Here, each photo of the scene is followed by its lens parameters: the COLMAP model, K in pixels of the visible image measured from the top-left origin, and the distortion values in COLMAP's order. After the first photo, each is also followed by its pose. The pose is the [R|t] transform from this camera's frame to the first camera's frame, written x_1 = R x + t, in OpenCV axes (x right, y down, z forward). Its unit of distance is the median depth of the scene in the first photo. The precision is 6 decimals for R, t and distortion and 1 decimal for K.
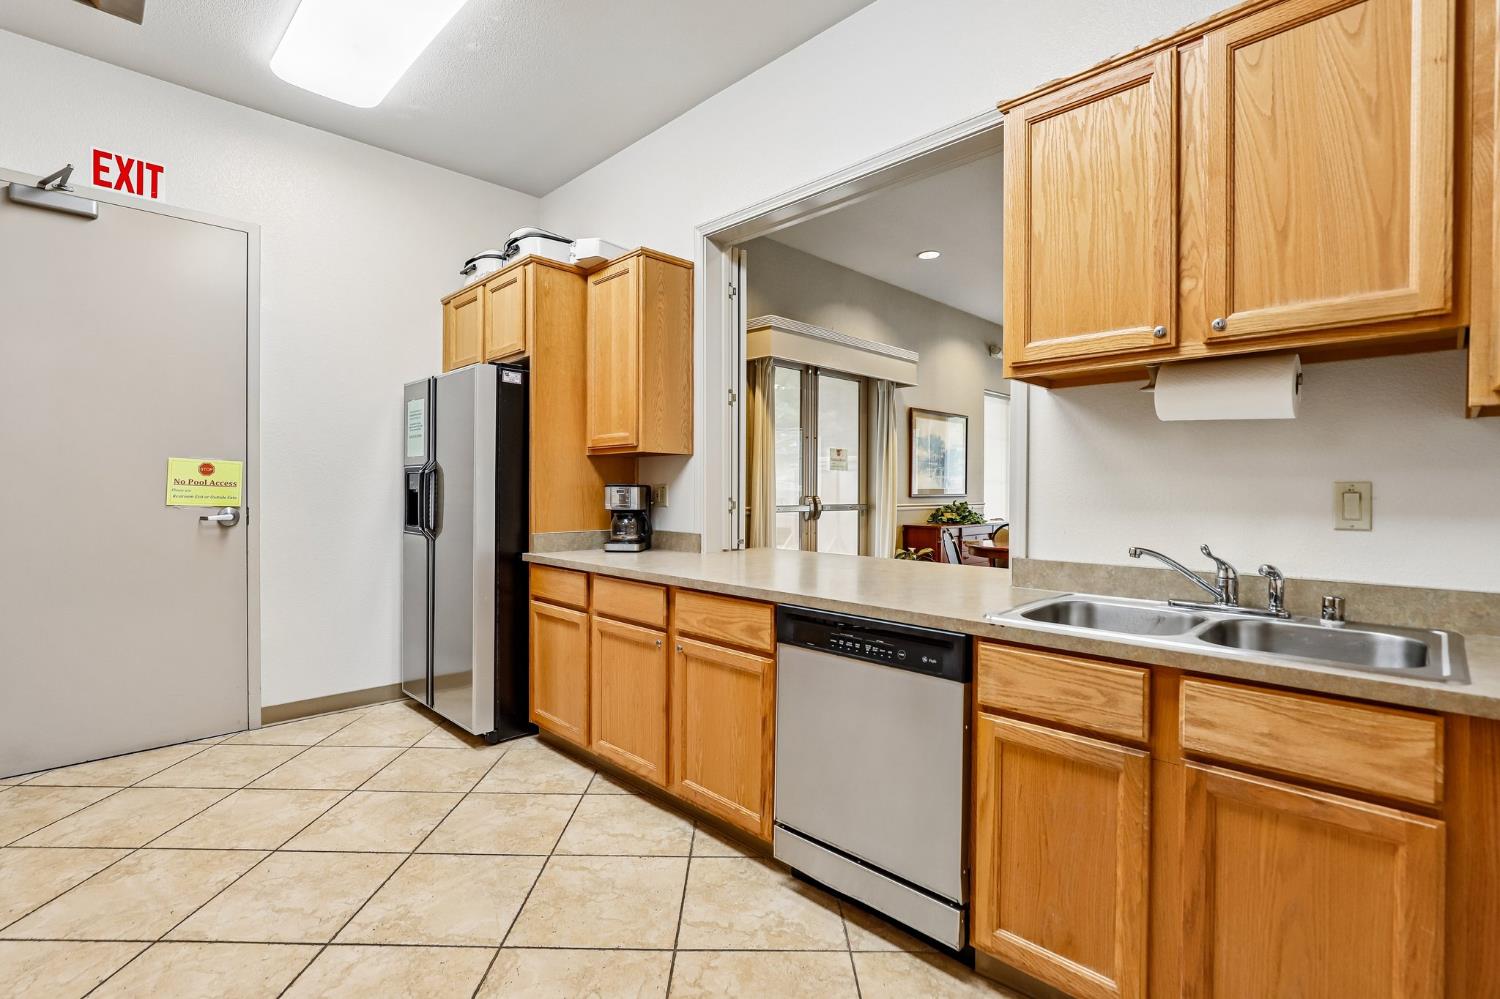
lens RADIAL K [[693.3, 0, 747.5], [0, 693.3, 495.3], [0, 0, 1]] dist [-0.003939, -0.000273]
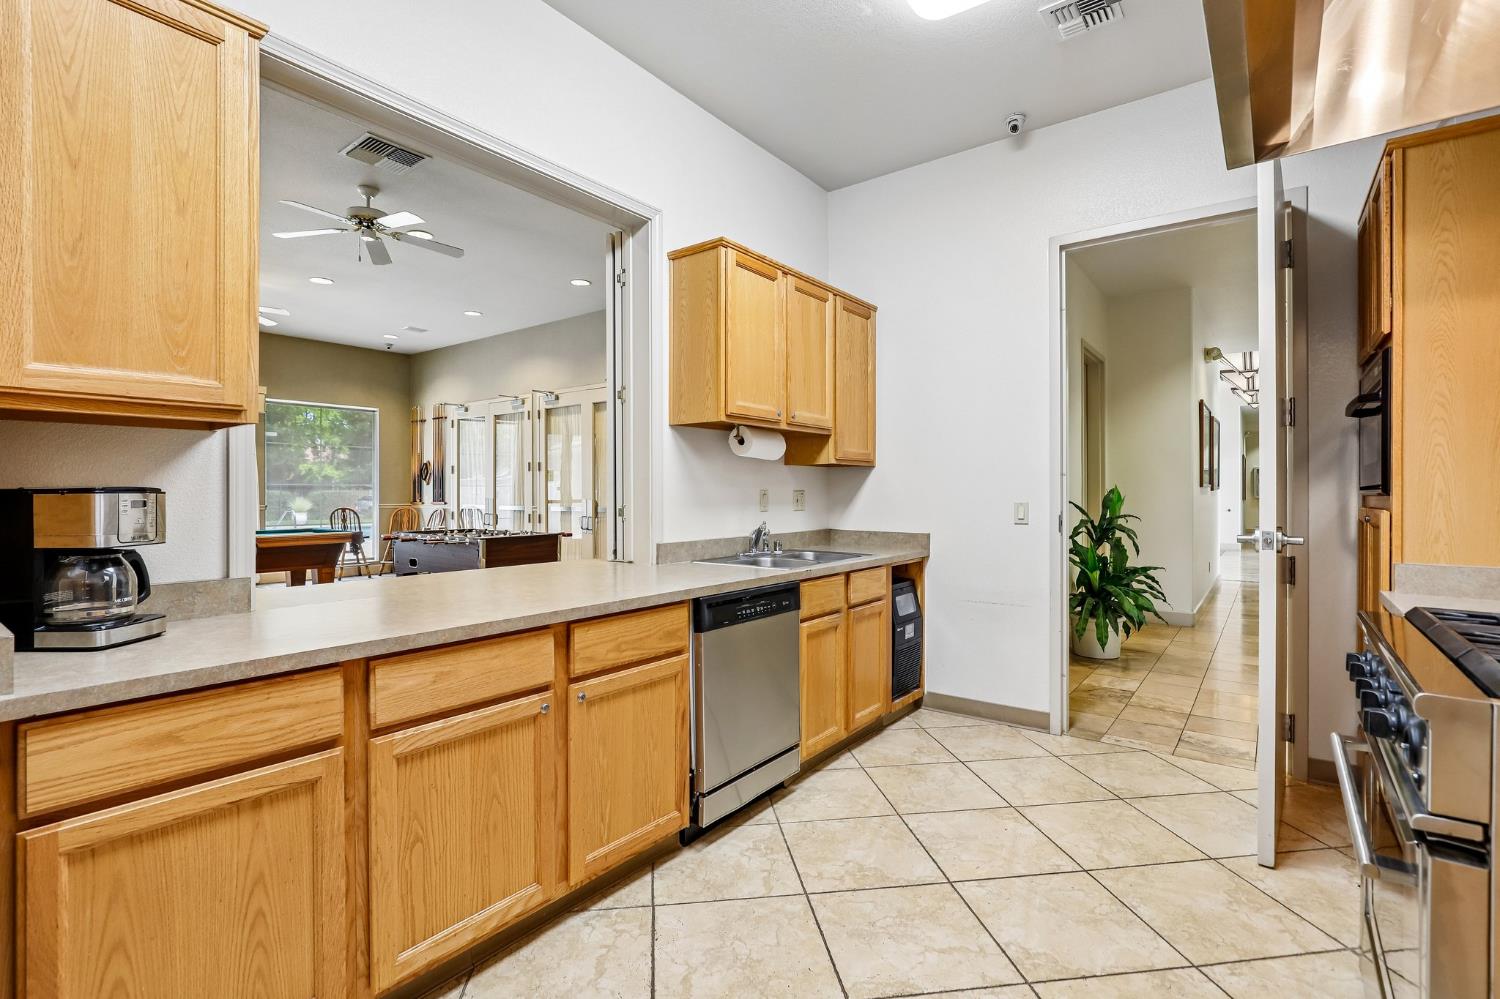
lens RADIAL K [[693.3, 0, 747.5], [0, 693.3, 495.3], [0, 0, 1]] dist [-0.003939, -0.000273]
pose [[-0.134617, -0.008465, 0.990862, -1.051689], [0.009357, 0.999908, 0.009813, -0.018528], [-0.990853, 0.010592, -0.134526, 1.062879]]
